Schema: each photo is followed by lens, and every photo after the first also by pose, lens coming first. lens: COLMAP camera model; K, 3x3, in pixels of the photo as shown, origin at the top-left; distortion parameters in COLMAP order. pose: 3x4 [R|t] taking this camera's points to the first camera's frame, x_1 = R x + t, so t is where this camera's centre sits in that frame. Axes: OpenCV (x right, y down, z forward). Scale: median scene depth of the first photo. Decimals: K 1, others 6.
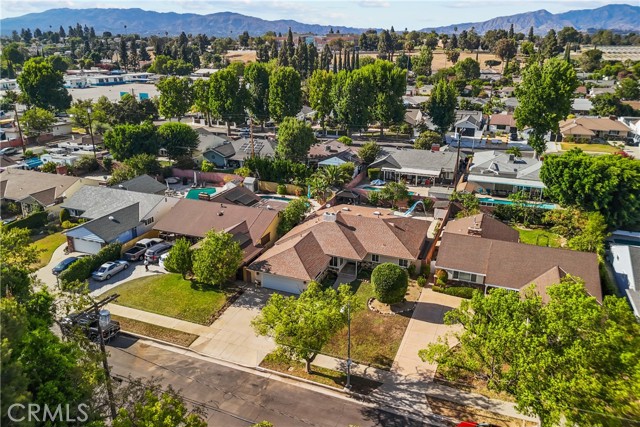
lens RADIAL K [[466.5, 0, 324.5], [0, 466.5, 208.8], [0, 0, 1]] dist [0.056741, -0.037633]
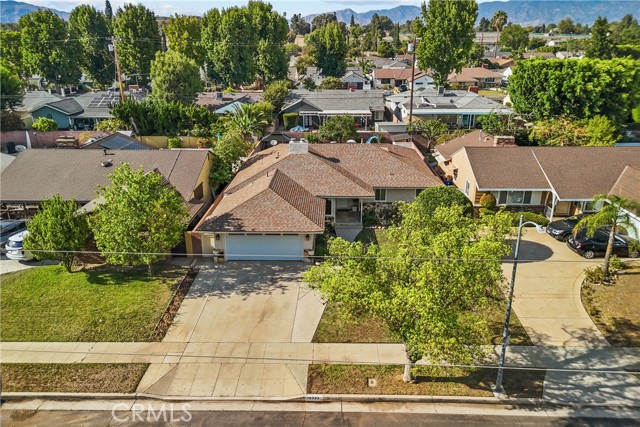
lens RADIAL K [[466.5, 0, 324.5], [0, 466.5, 208.8], [0, 0, 1]] dist [0.056741, -0.037633]
pose [[0.936368, -0.121579, 0.329291, -0.187660], [0.119526, 0.992476, 0.026555, 0.095390], [-0.330042, 0.014494, 0.943855, 0.378541]]
